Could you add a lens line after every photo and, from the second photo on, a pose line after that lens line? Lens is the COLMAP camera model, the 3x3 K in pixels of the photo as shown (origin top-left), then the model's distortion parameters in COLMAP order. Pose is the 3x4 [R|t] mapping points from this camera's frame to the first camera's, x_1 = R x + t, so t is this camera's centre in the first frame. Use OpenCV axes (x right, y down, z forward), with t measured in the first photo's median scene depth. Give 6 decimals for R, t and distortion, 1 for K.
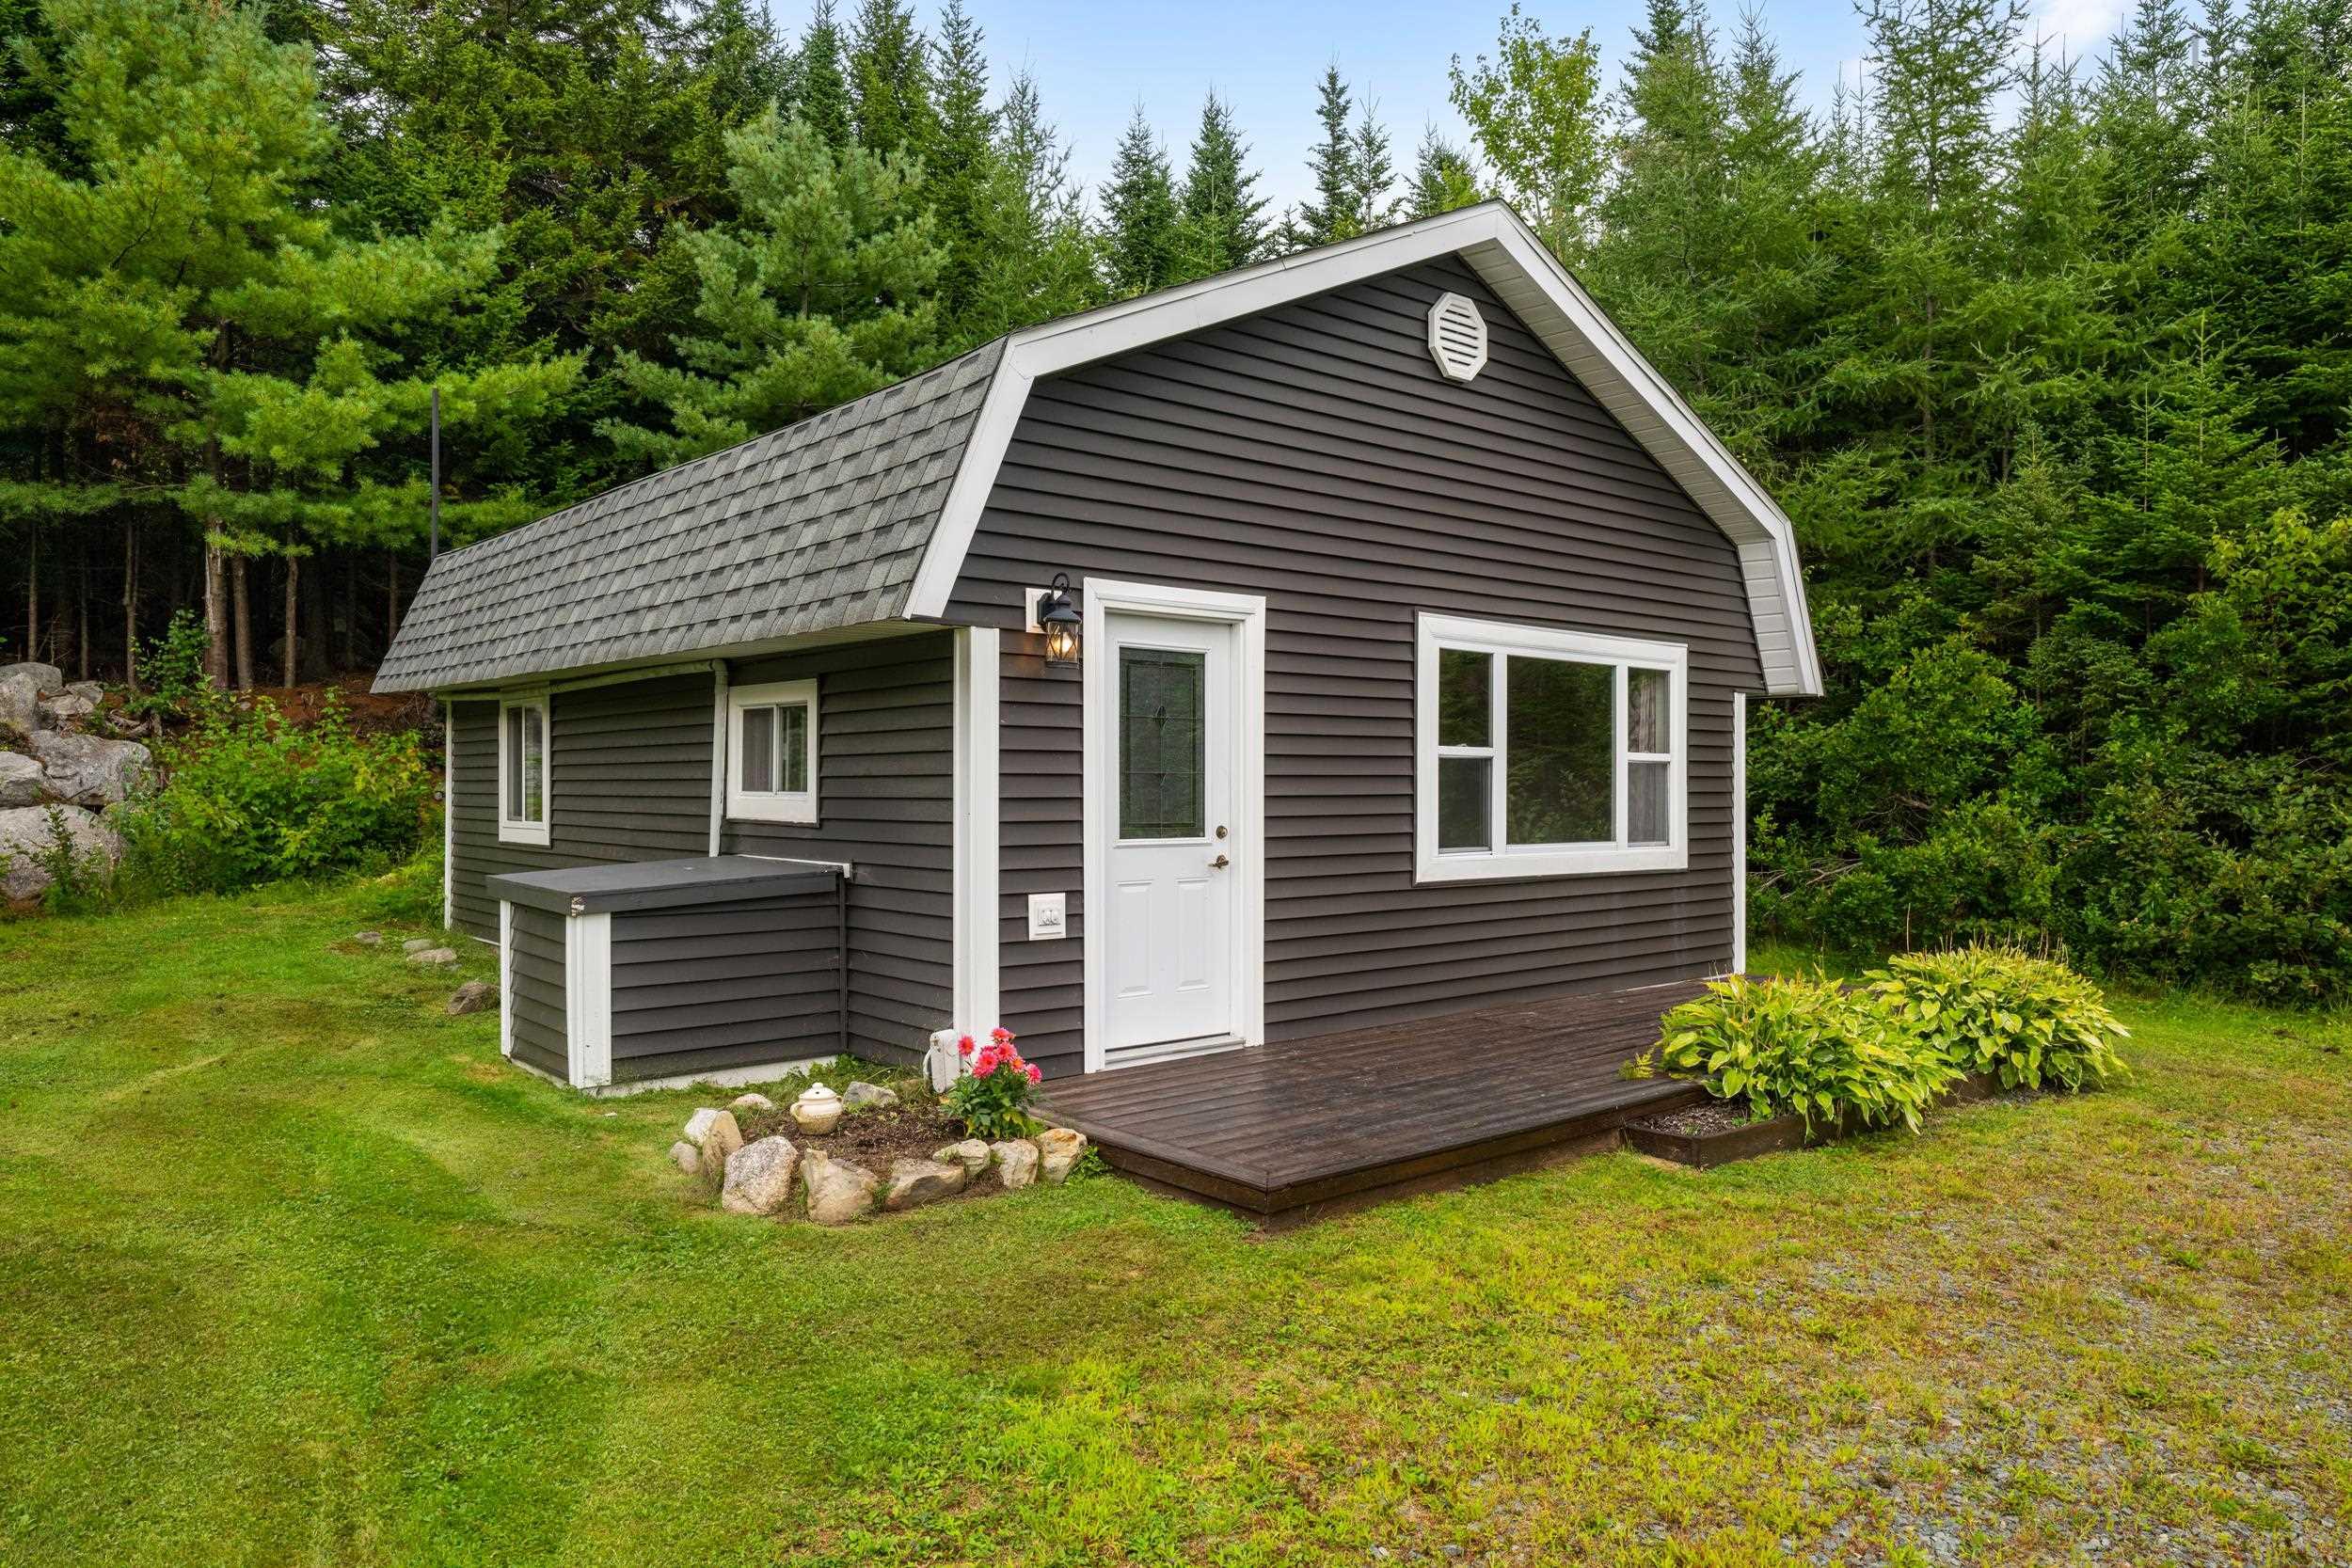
lens RADIAL K [[1535.4, 0, 1172.9], [0, 1535.4, 792.5], [0, 0, 1]] dist [0.005267, 0.005435]
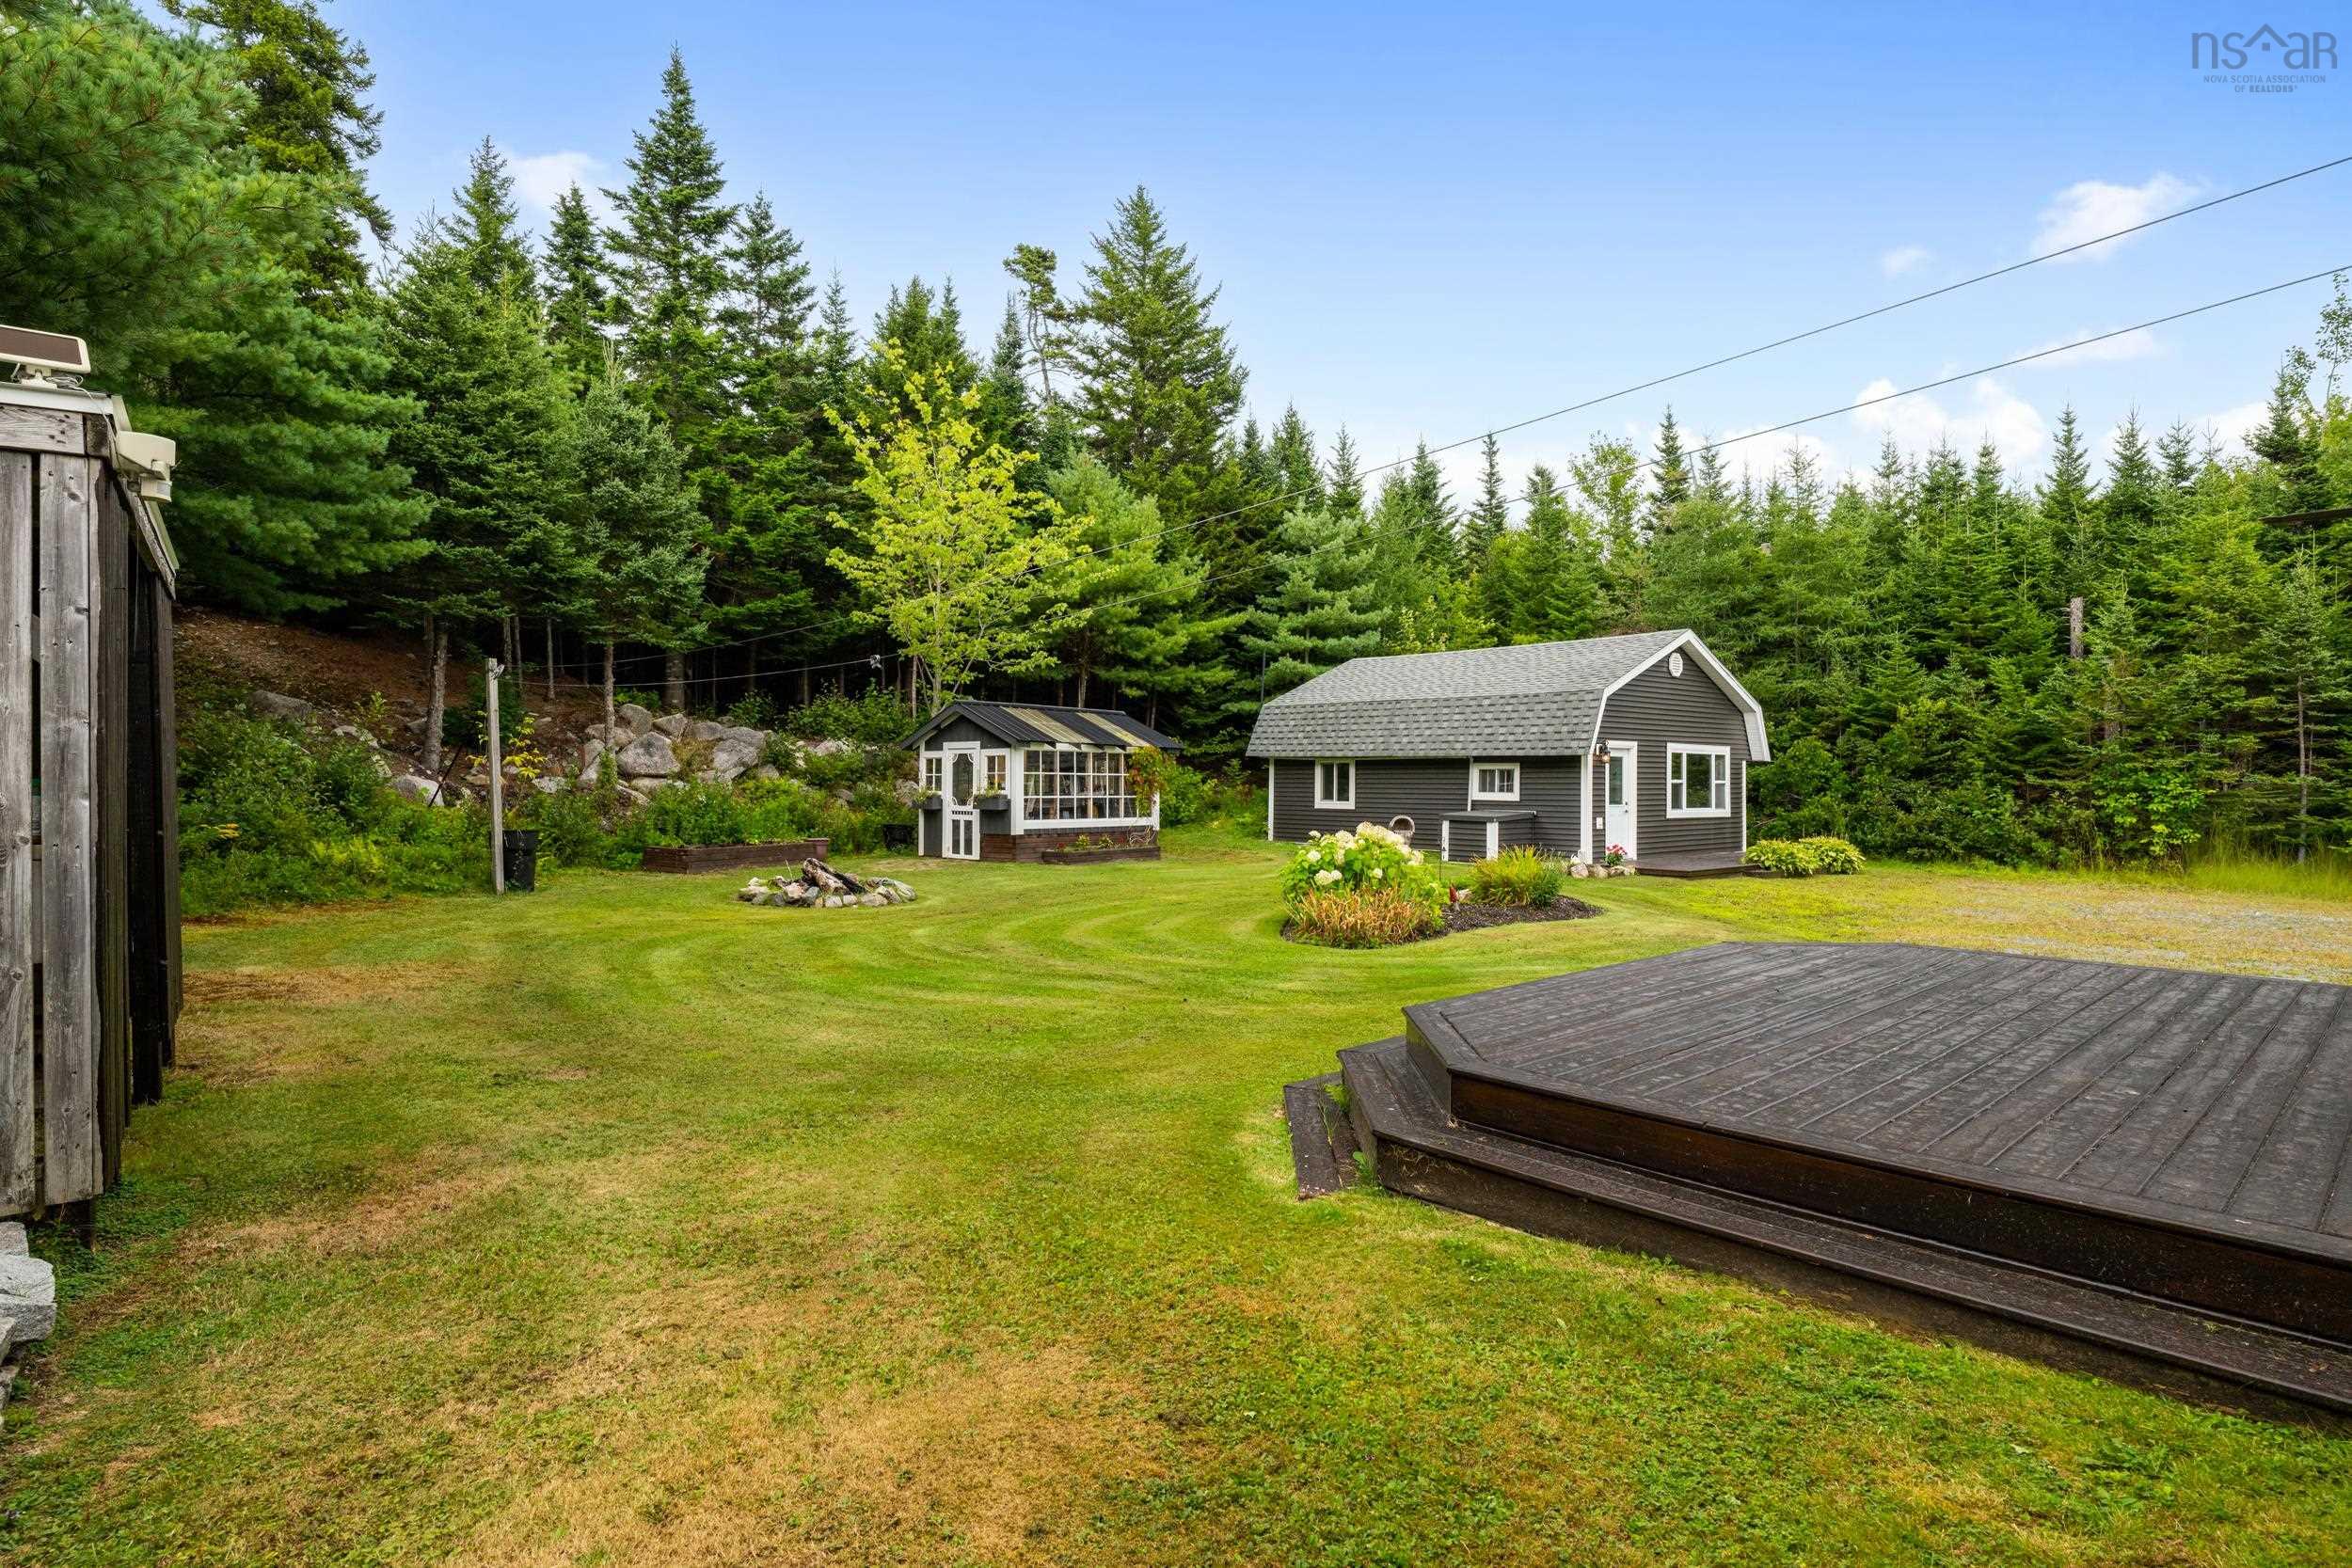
lens RADIAL K [[1146.6, 0, 1192.1], [0, 1146.6, 771.5], [0, 0, 1]] dist [0.000719, 0.000004]
pose [[0.999991, 0.002037, -0.003701, -0.660253], [-0.002088, 0.999902, -0.013877, -0.007545], [0.003672, 0.013884, 0.999897, -1.181393]]
